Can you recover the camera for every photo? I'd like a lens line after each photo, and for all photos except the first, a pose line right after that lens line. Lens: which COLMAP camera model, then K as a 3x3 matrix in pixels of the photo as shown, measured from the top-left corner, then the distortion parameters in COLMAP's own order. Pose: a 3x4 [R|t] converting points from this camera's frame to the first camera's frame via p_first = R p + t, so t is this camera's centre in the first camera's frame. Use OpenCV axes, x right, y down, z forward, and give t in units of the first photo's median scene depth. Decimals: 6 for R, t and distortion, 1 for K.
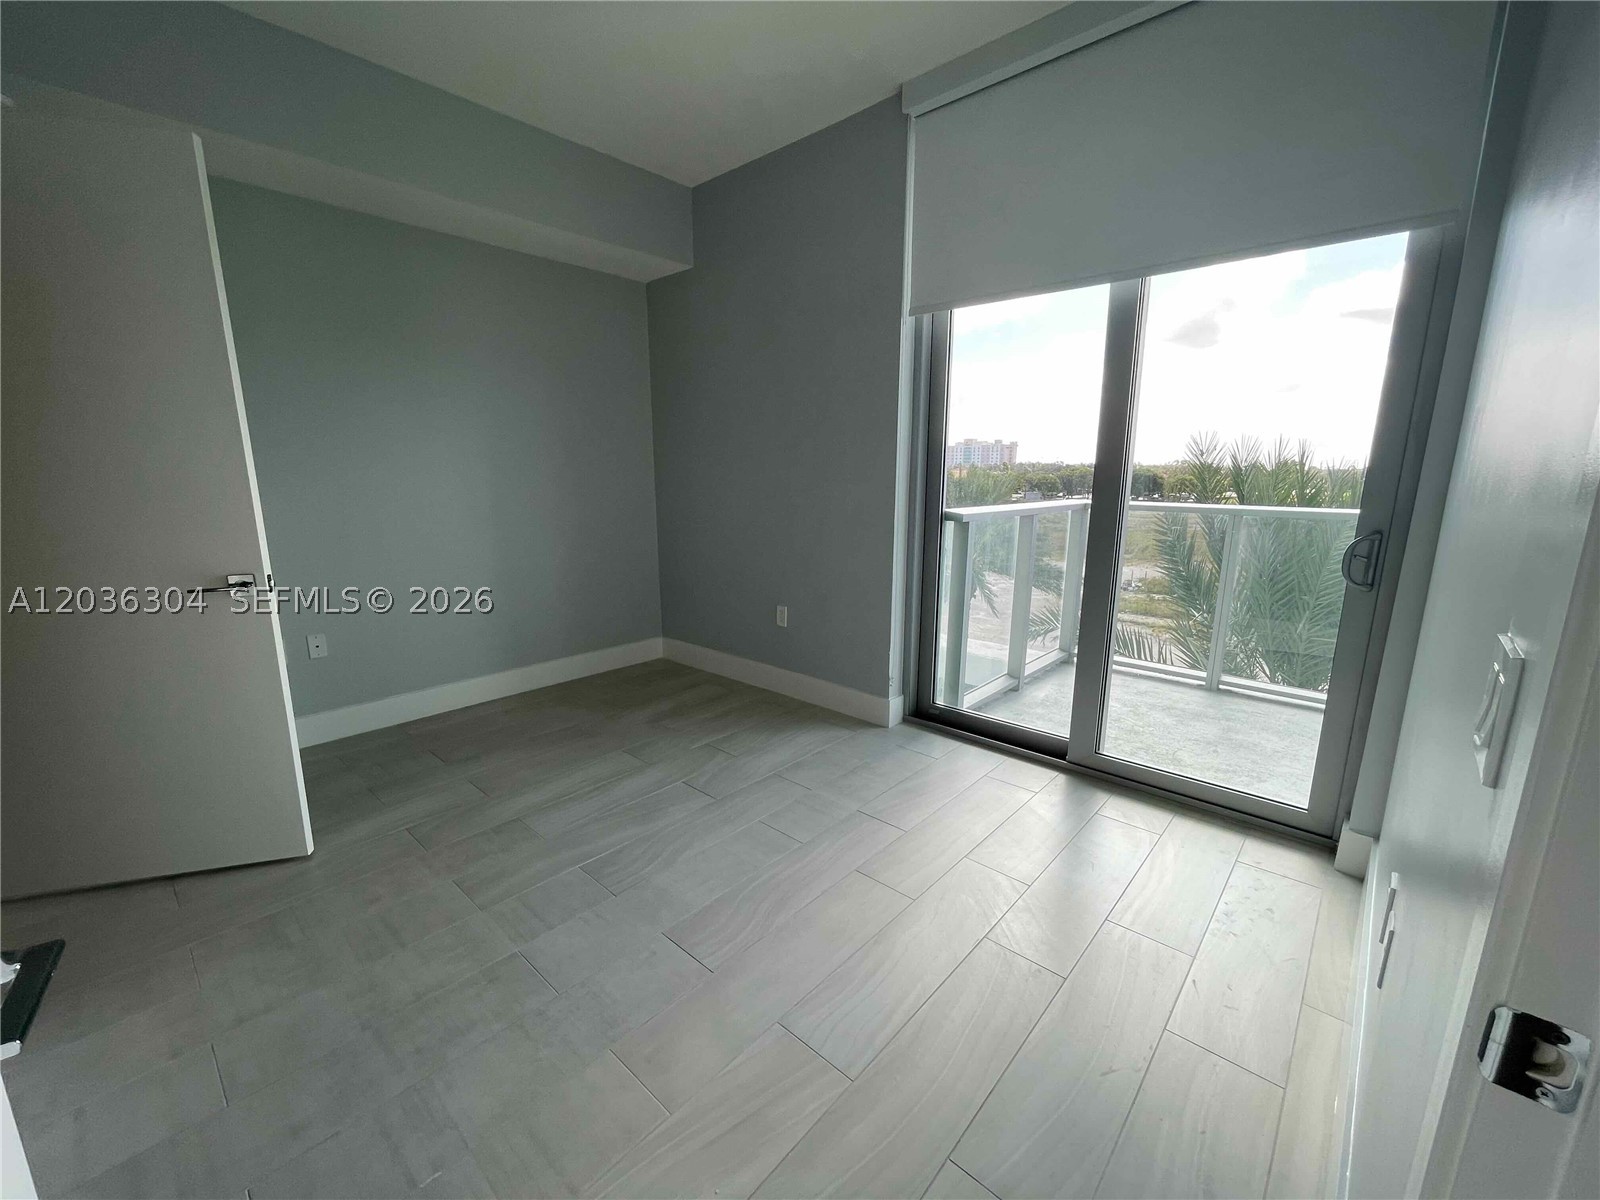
lens RADIAL K [[652.4, 0, 798.5], [0, 652.4, 605.9], [0, 0, 1]] dist [-0.001190, 0.000098]
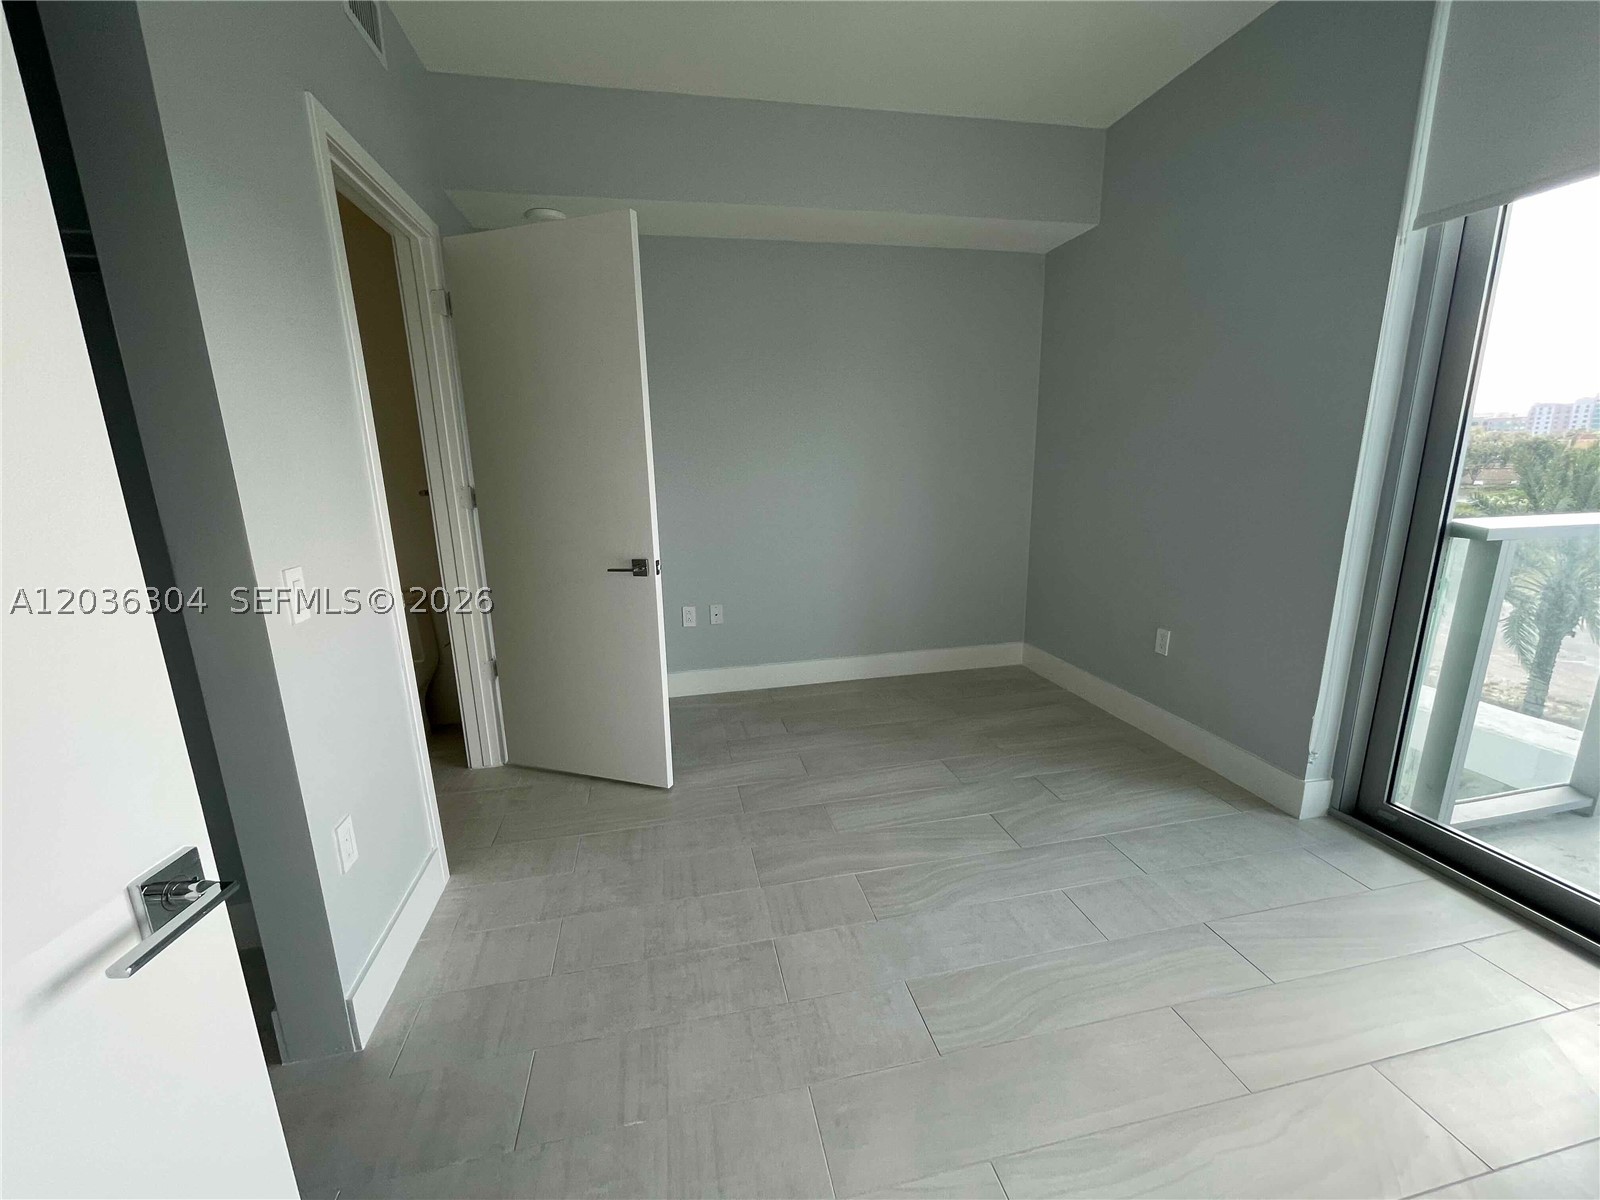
lens RADIAL K [[652.4, 0, 798.5], [0, 652.4, 605.9], [0, 0, 1]] dist [-0.001190, 0.000098]
pose [[0.810516, 0.112007, -0.574906, 0.082794], [-0.096297, 0.993671, 0.057832, -0.038808], [0.577746, 0.008488, 0.816173, 0.094591]]
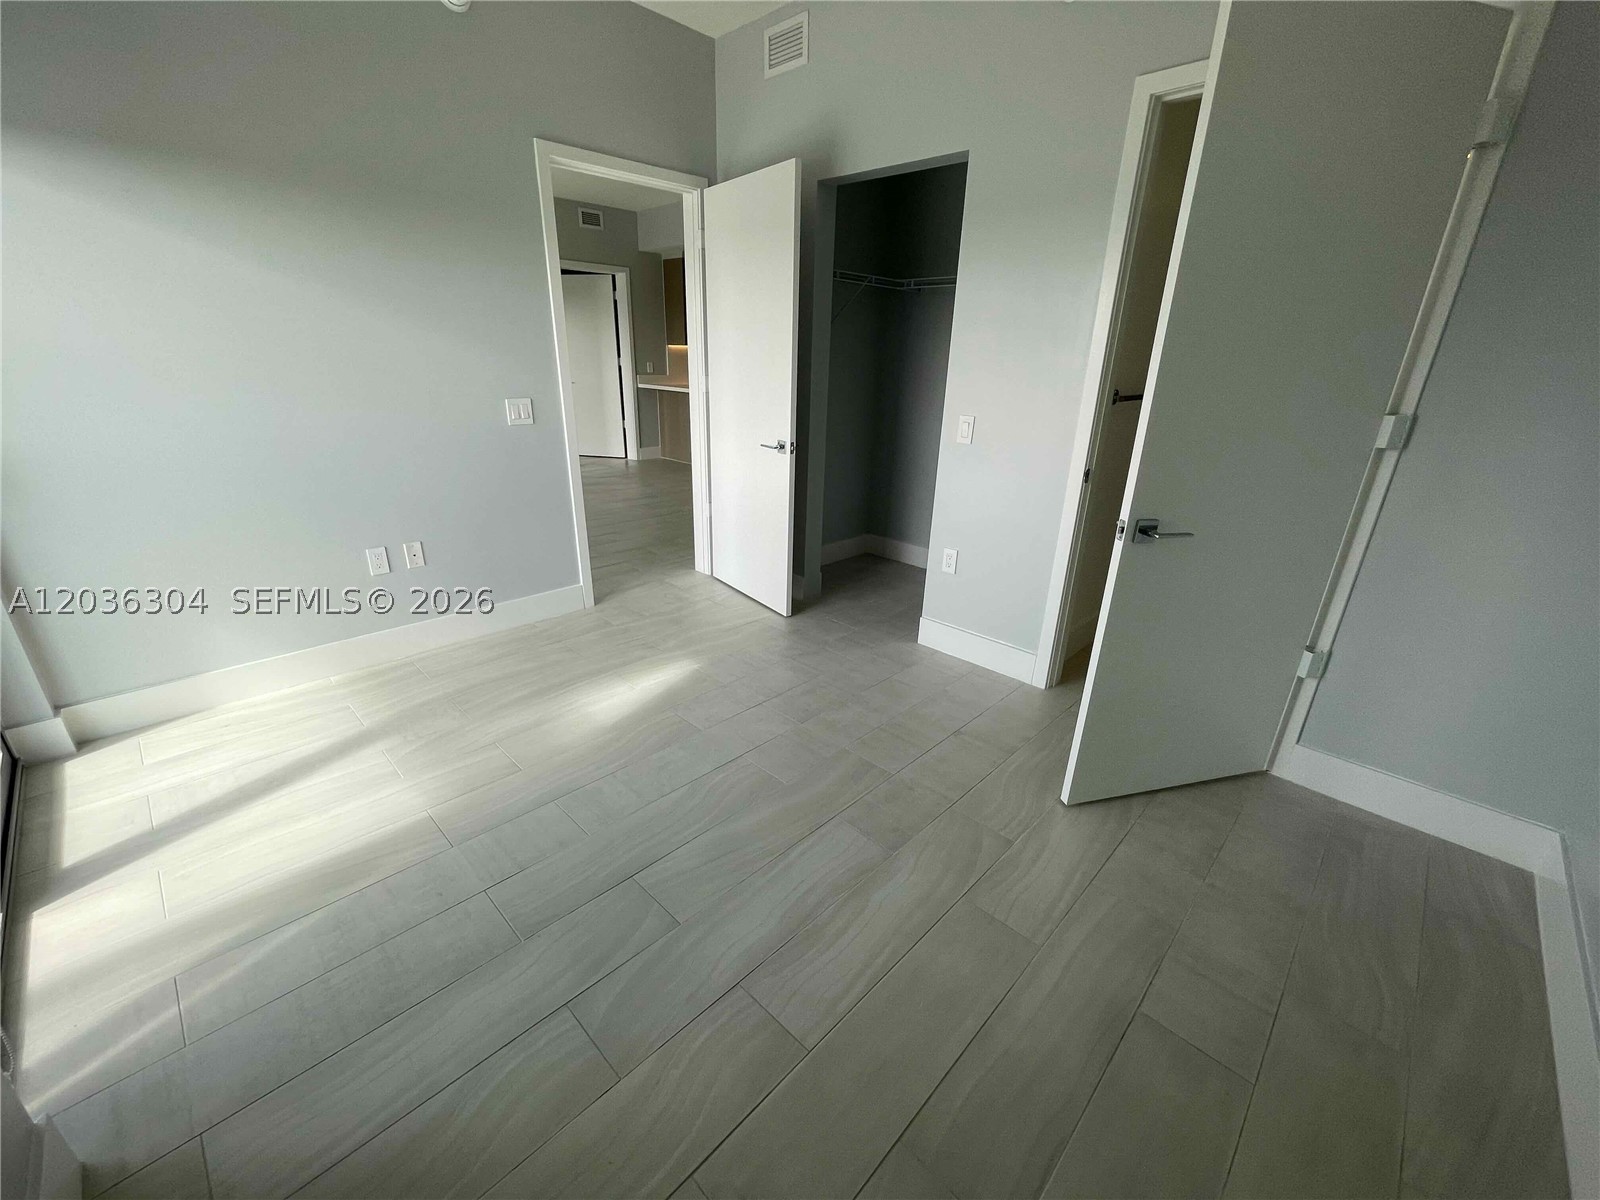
lens RADIAL K [[652.4, 0, 798.5], [0, 652.4, 605.9], [0, 0, 1]] dist [-0.001190, 0.000098]
pose [[-0.998670, -0.041605, 0.030467, -0.264635], [-0.018500, 0.840540, 0.541433, -0.282274], [-0.048135, 0.540149, -0.840191, 1.203136]]
